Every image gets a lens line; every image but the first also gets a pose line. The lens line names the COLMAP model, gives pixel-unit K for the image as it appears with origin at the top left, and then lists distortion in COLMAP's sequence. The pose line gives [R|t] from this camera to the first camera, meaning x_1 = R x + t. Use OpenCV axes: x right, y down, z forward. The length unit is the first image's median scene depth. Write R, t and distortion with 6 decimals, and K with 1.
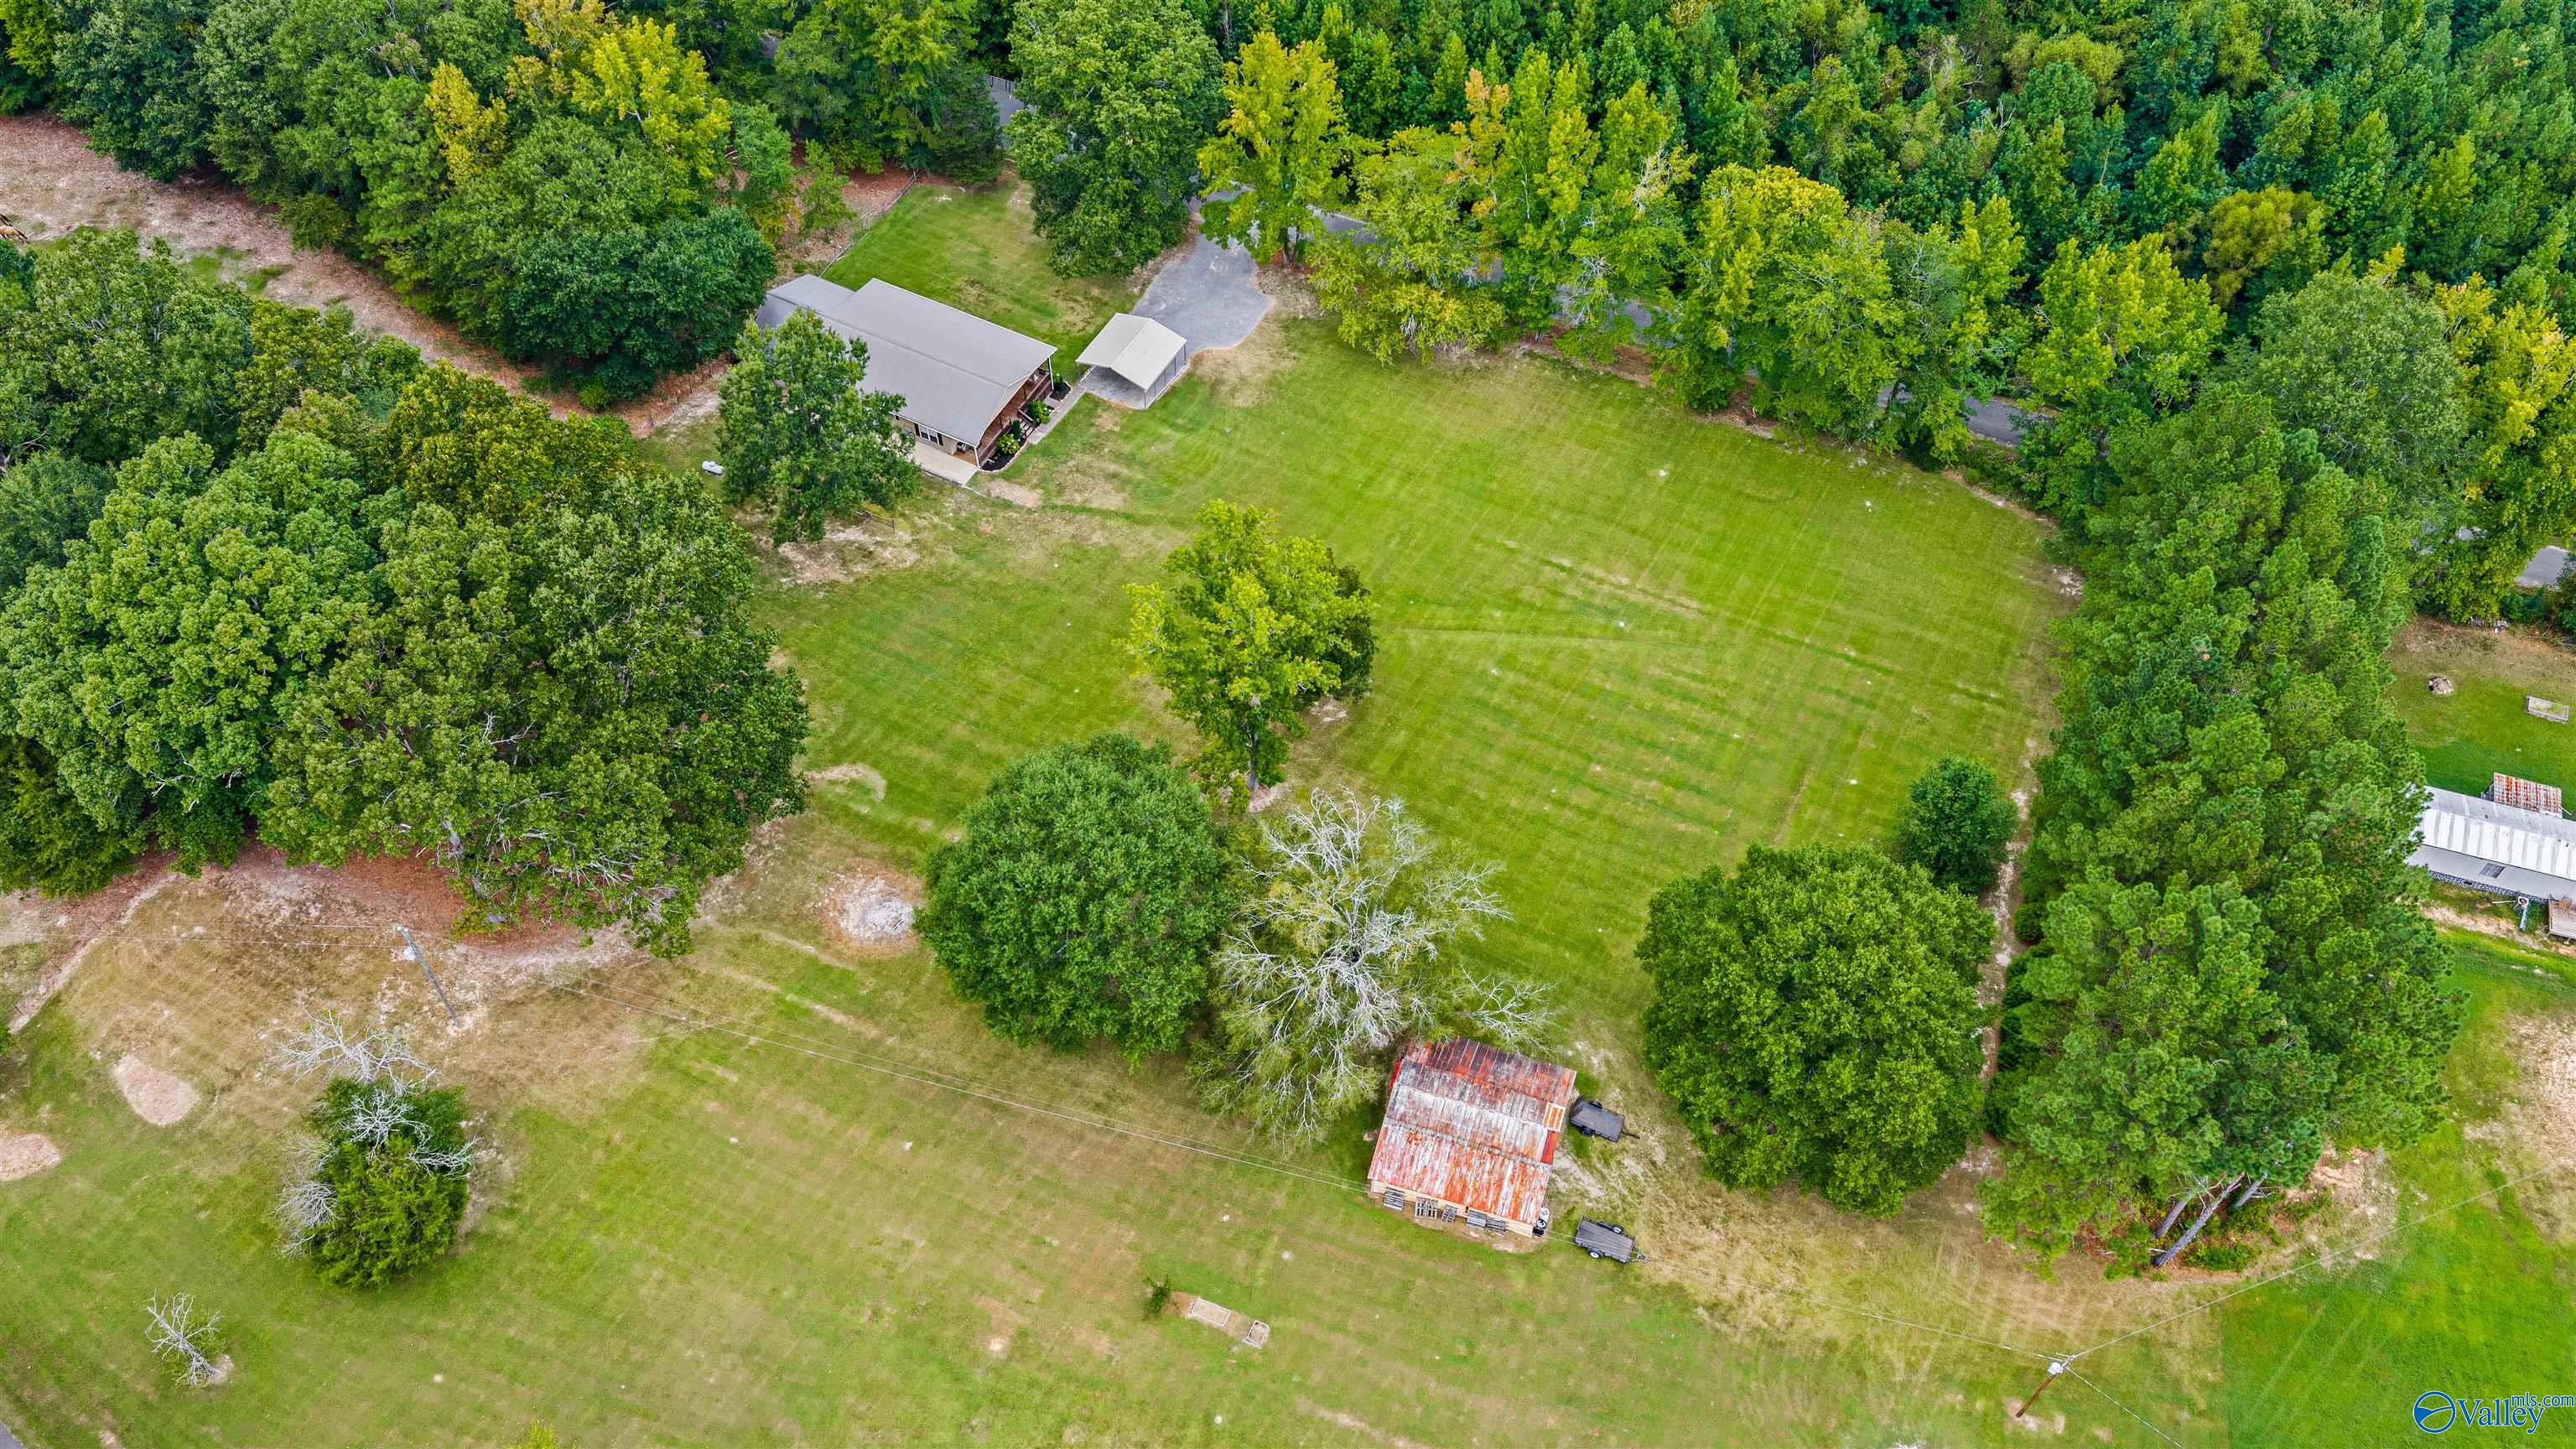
lens RADIAL K [[2141.9, 0, 1298.5], [0, 2141.9, 711.7], [0, 0, 1]] dist [0.004146, -0.004117]
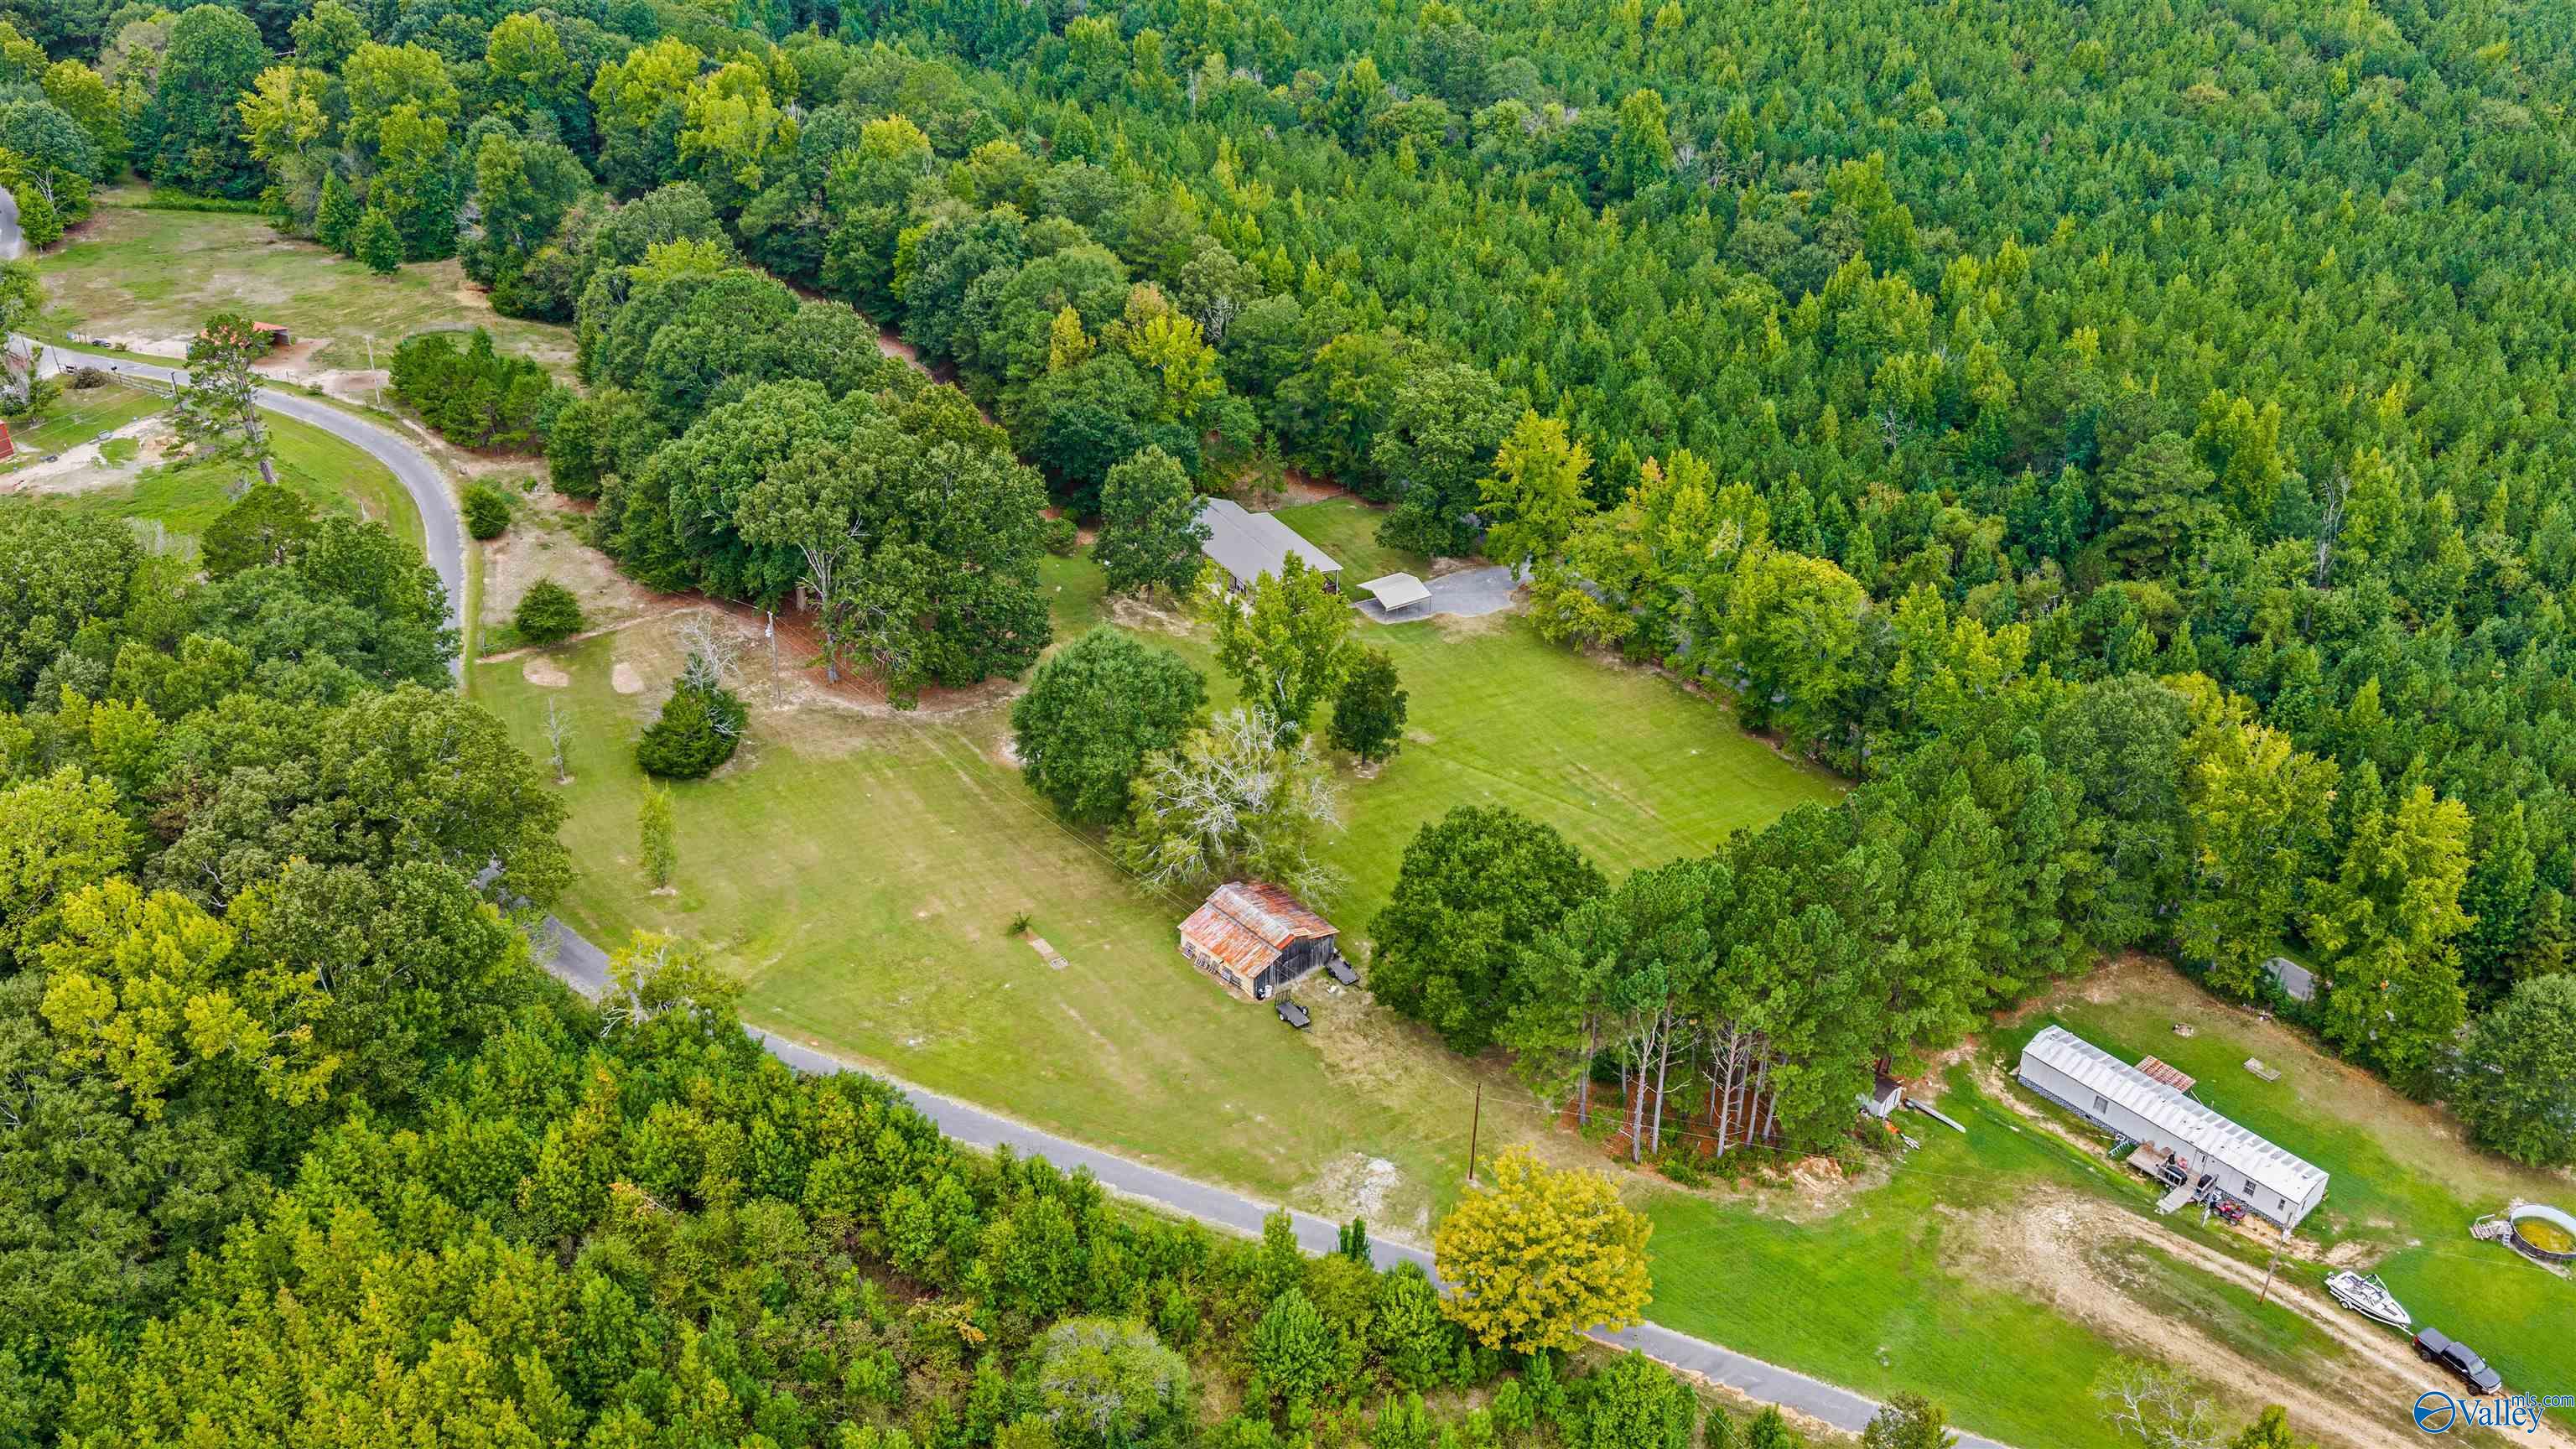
lens RADIAL K [[2141.9, 0, 1275.7], [0, 2141.9, 726.9], [0, 0, 1]] dist [0.004146, -0.004117]
pose [[0.858346, 0.272871, -0.434493, 0.614661], [-0.414175, 0.868330, -0.272878, 0.413198], [0.302822, 0.414180, 0.858344, -0.295454]]
